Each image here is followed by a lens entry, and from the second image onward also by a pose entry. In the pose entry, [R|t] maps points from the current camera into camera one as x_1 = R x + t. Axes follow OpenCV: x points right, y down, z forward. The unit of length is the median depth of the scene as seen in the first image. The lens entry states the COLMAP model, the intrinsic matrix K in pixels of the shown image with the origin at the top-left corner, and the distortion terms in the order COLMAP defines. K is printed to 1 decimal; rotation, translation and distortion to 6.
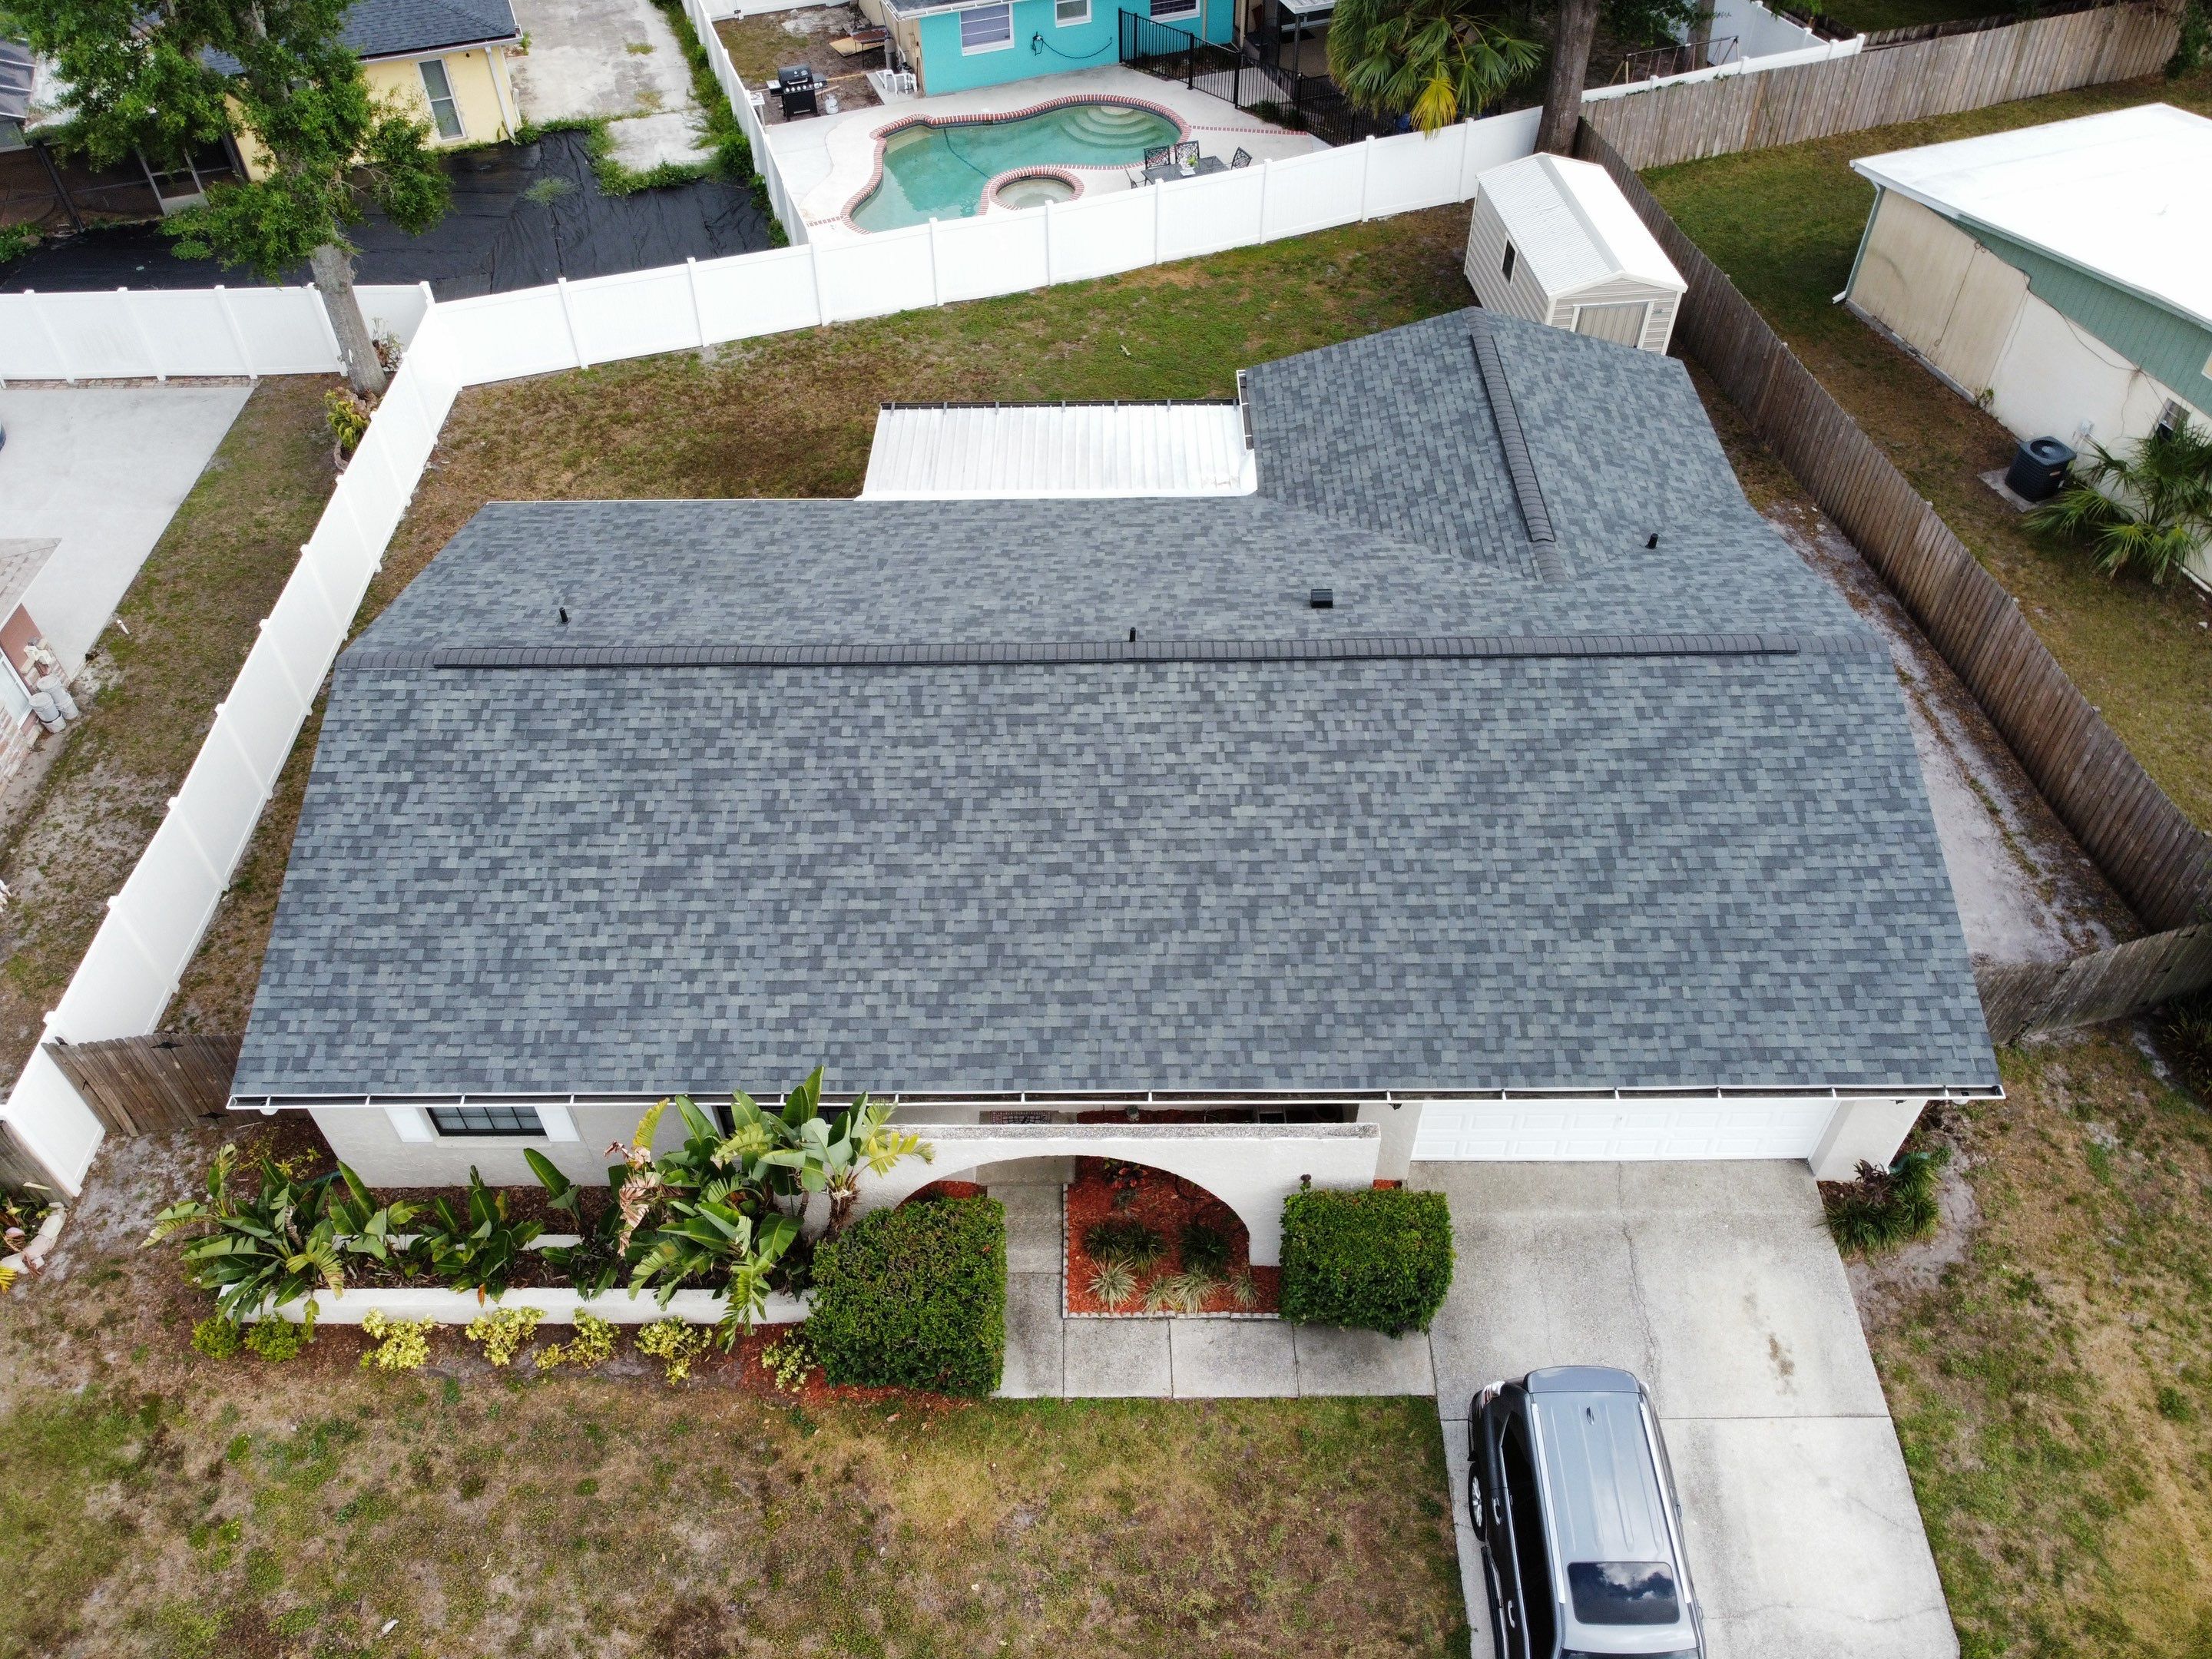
lens RADIAL K [[1671.5, 0, 1076.8], [0, 1671.5, 807.0], [0, 0, 1]] dist [0.007760, -0.012933]
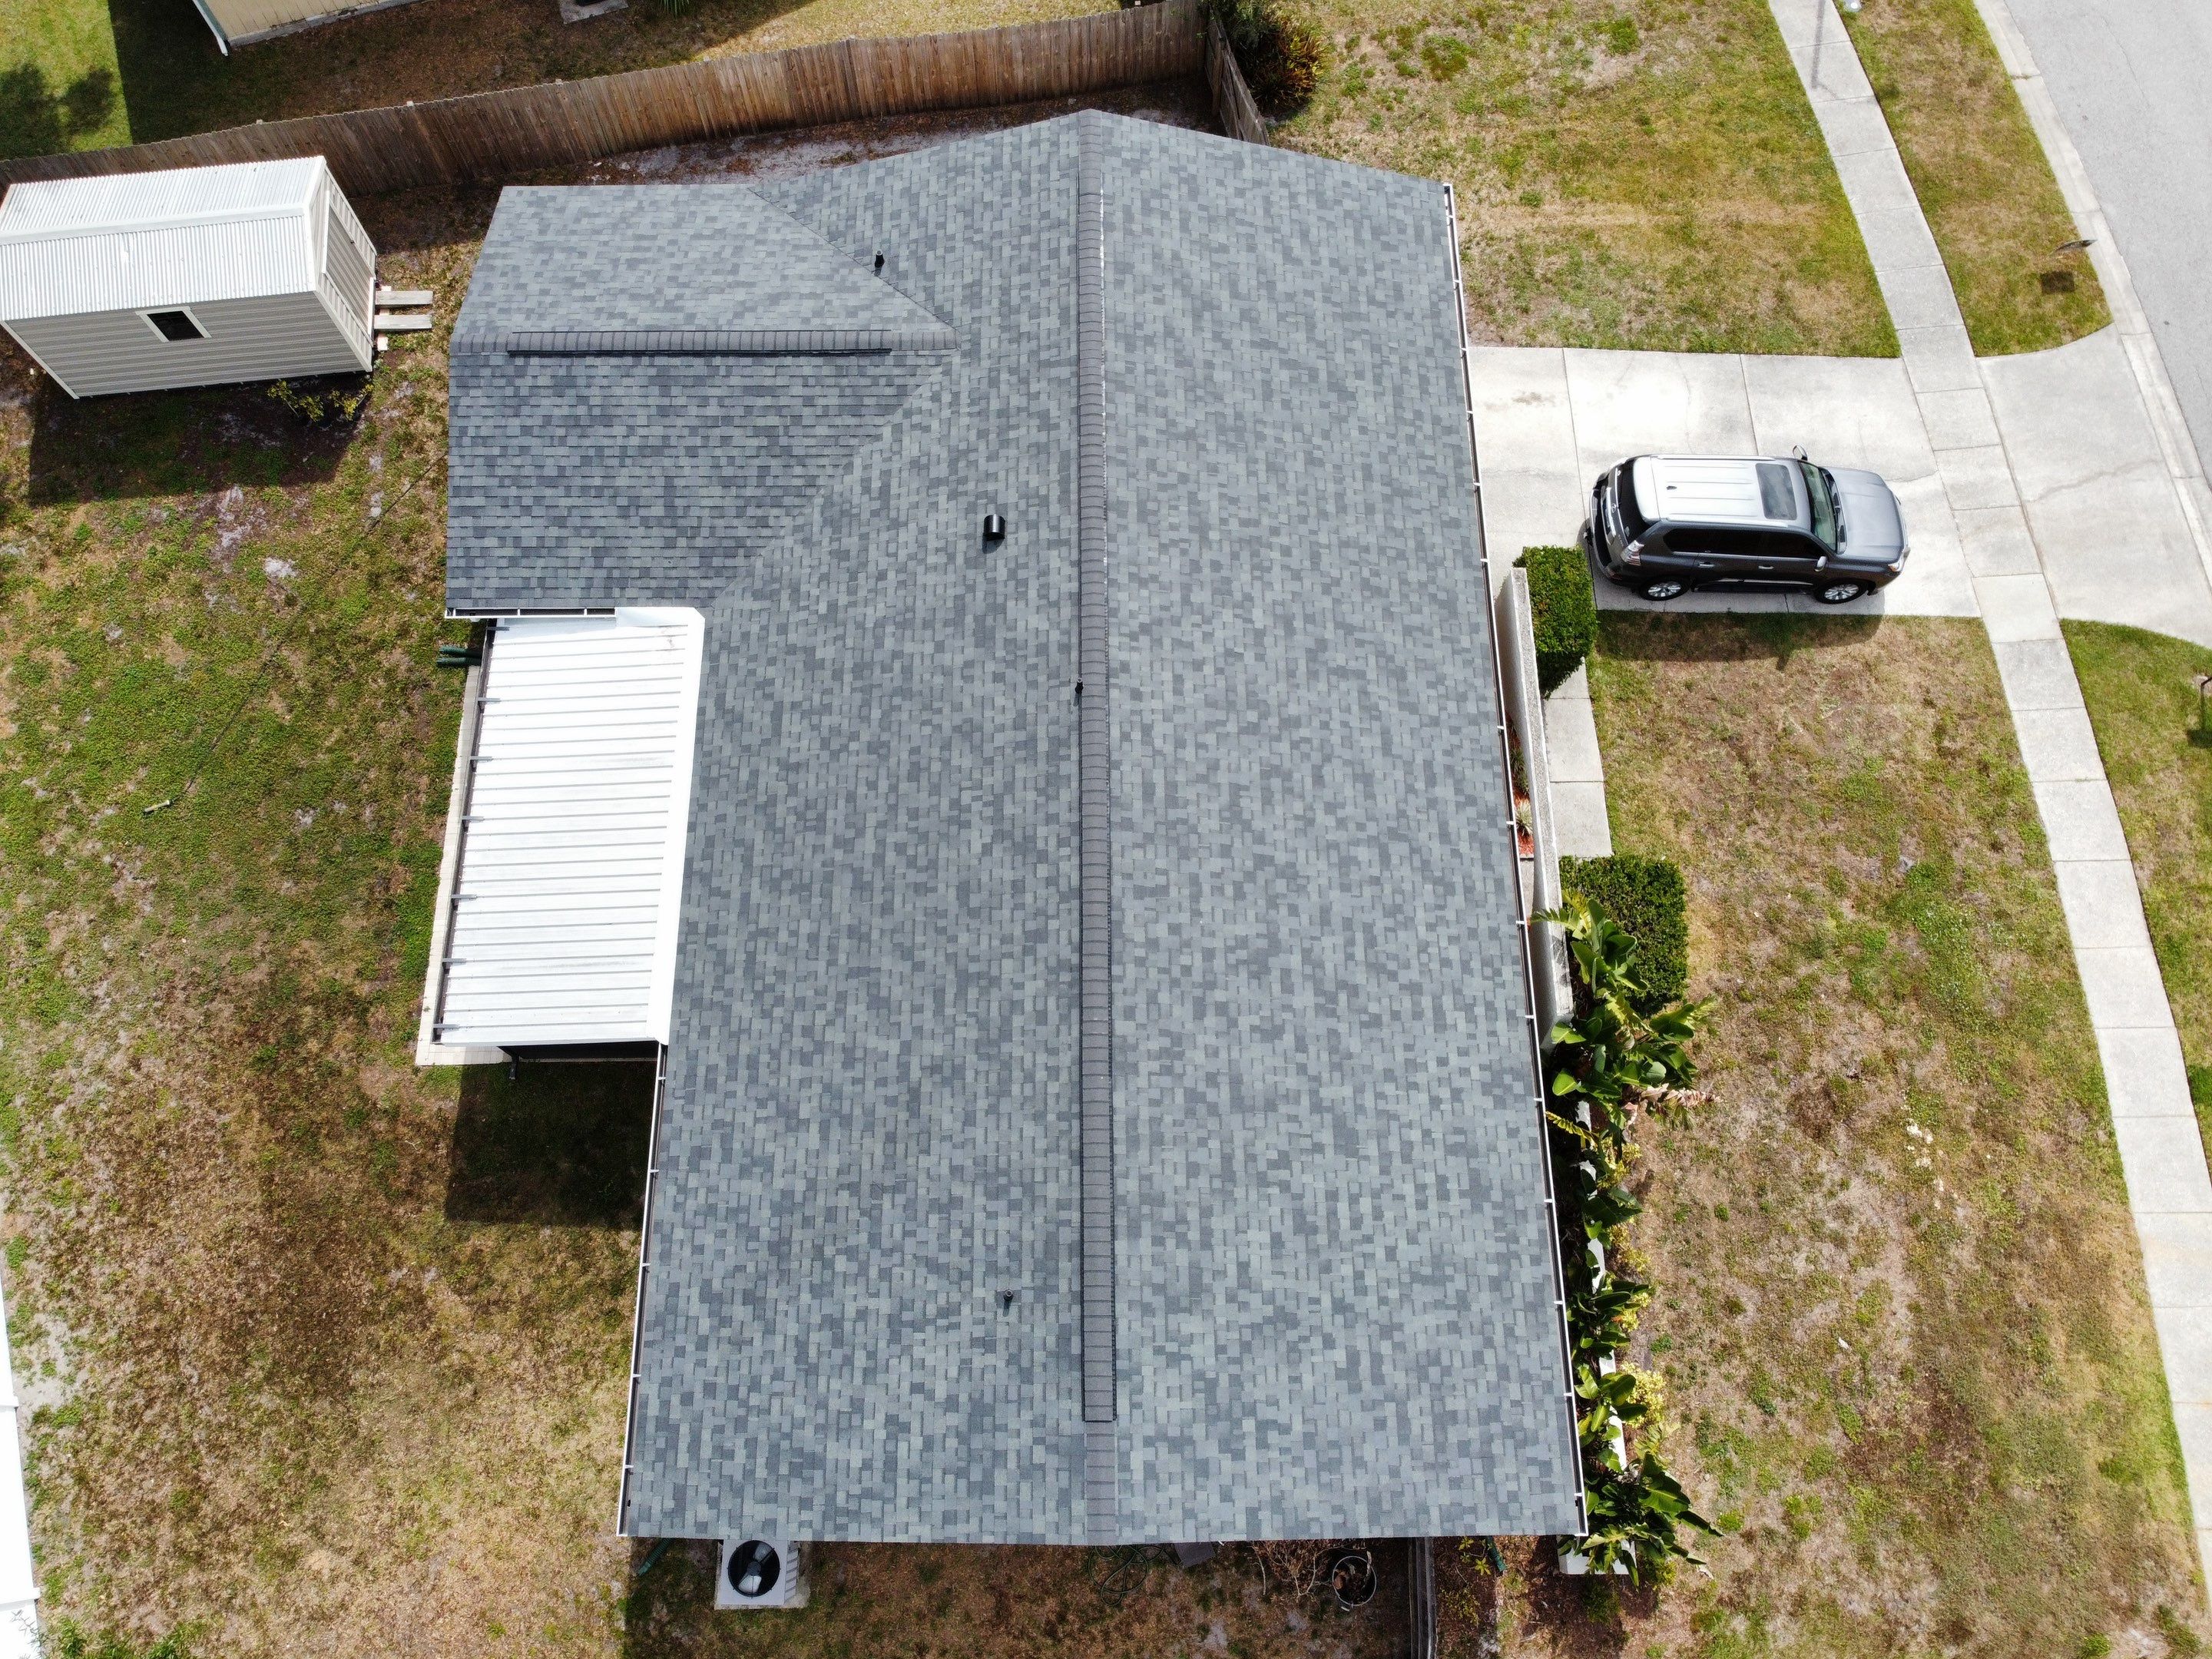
lens RADIAL K [[1671.5, 0, 1076.8], [0, 1671.5, 807.0], [0, 0, 1]] dist [0.007760, -0.012933]
pose [[-0.010713, -0.929332, 0.369090, -0.428933], [0.726174, 0.246521, 0.641794, -0.772432], [-0.687428, 0.274899, 0.672215, 0.356703]]
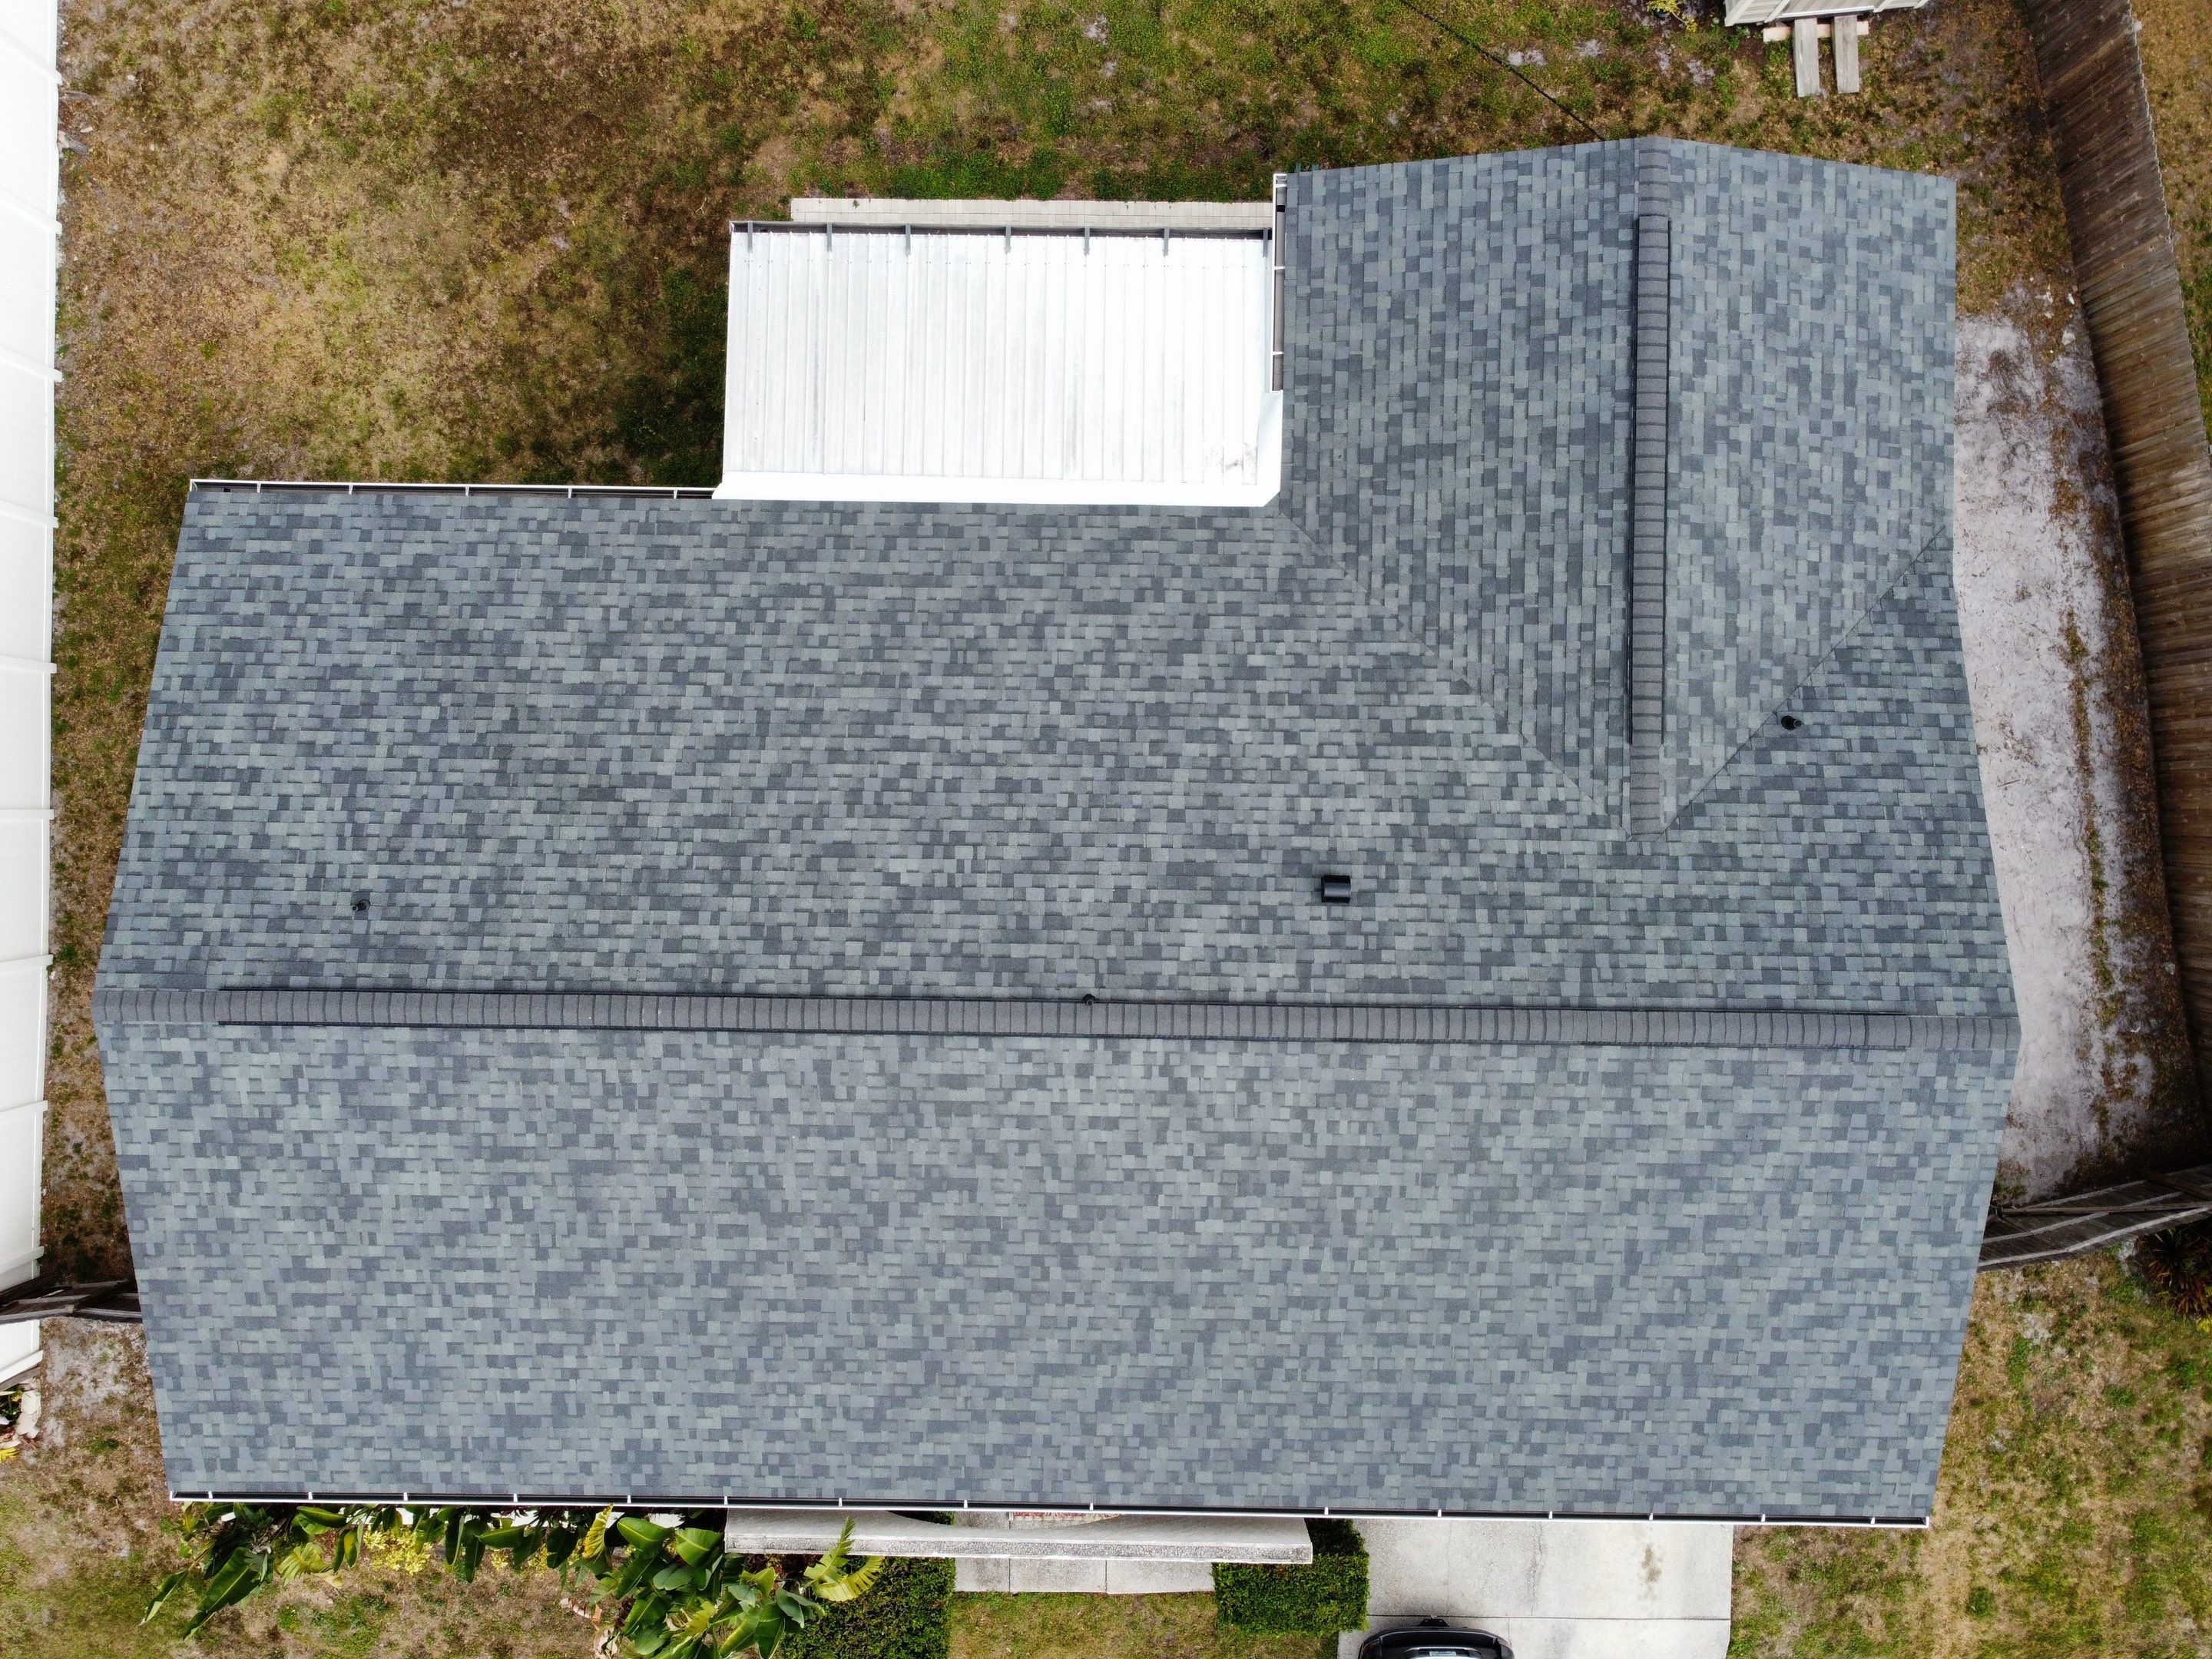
lens RADIAL K [[1671.5, 0, 1076.8], [0, 1671.5, 807.0], [0, 0, 1]] dist [0.007760, -0.012933]
pose [[0.999835, 0.006927, 0.016781, 0.013959], [-0.016601, 0.722982, 0.690667, -0.755117], [-0.007348, -0.690832, 0.722978, 0.512183]]
